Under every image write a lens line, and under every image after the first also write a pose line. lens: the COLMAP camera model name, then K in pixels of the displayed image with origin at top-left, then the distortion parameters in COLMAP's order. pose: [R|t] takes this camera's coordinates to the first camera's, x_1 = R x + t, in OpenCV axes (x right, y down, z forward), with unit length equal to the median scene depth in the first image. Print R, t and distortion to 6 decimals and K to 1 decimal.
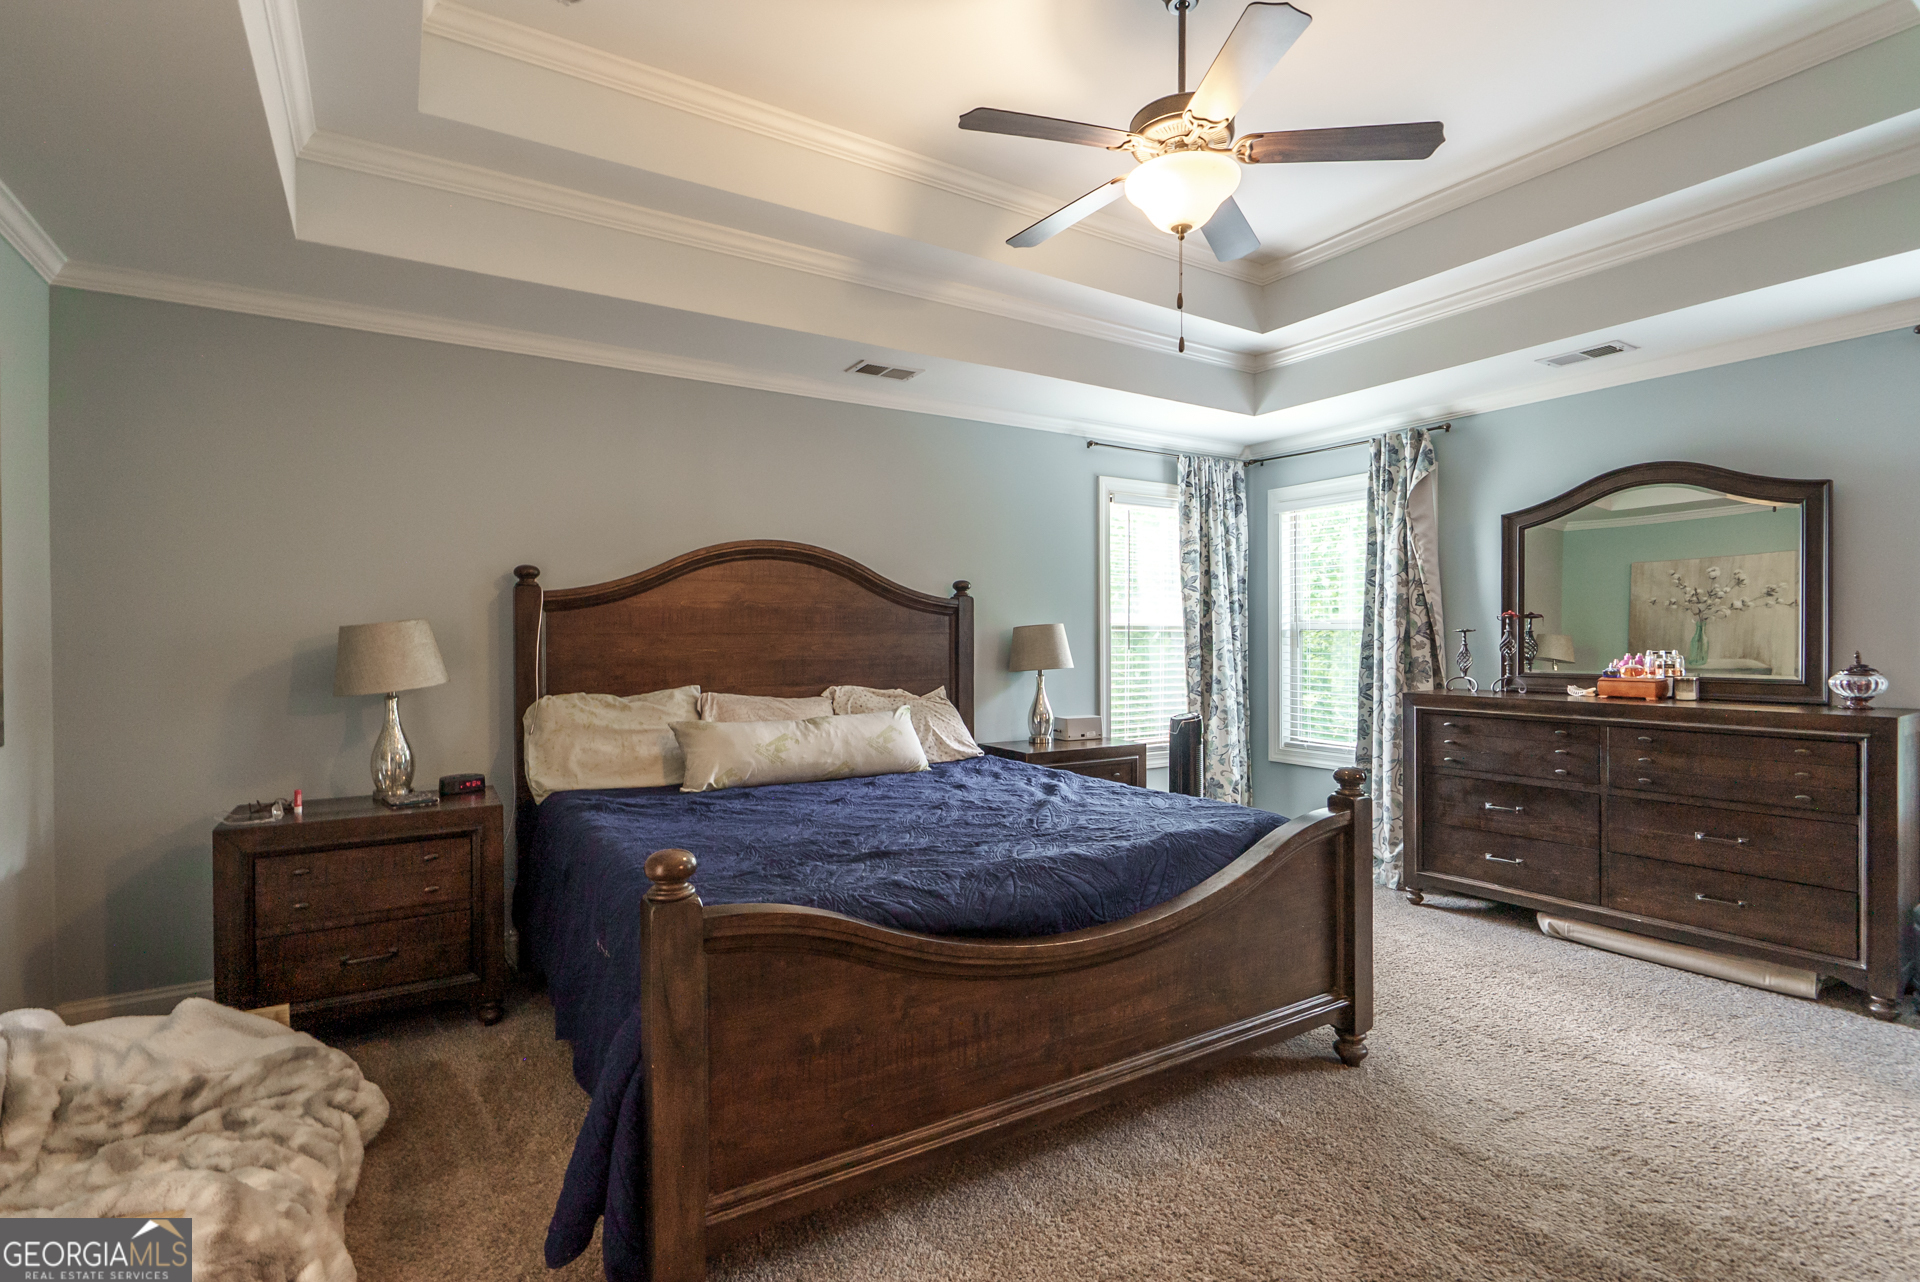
lens RADIAL K [[879.1, 0, 960.8], [0, 879.1, 642.5], [0, 0, 1]] dist [0.003198, -0.000053]
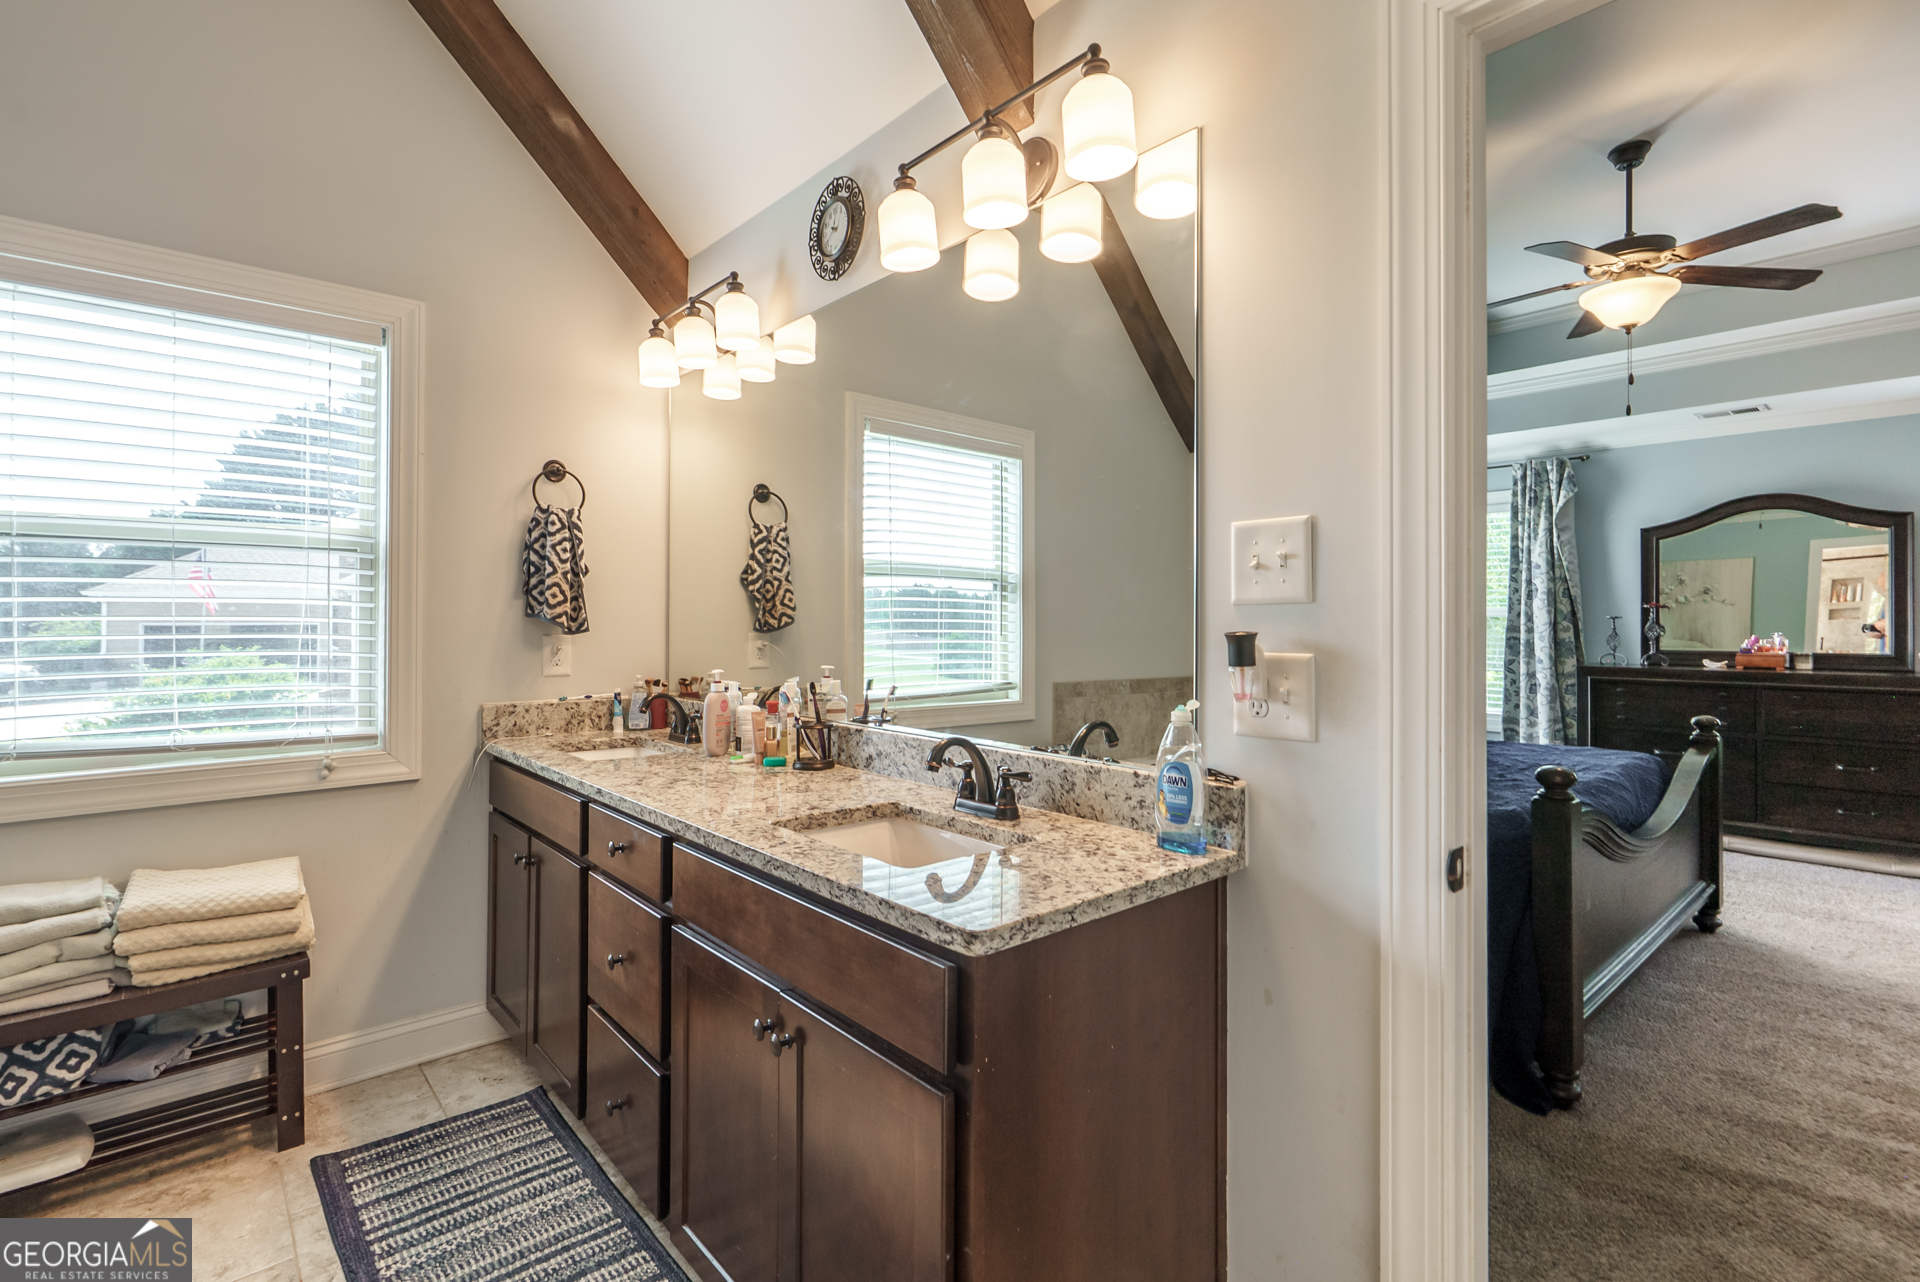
lens RADIAL K [[879.1, 0, 957.3], [0, 879.1, 603.8], [0, 0, 1]] dist [0.003198, -0.000053]
pose [[0.984842, 0.010362, 0.173145, -0.559795], [-0.005005, 0.999496, -0.031350, 0.011122], [-0.173383, 0.030008, 0.984397, -0.092967]]
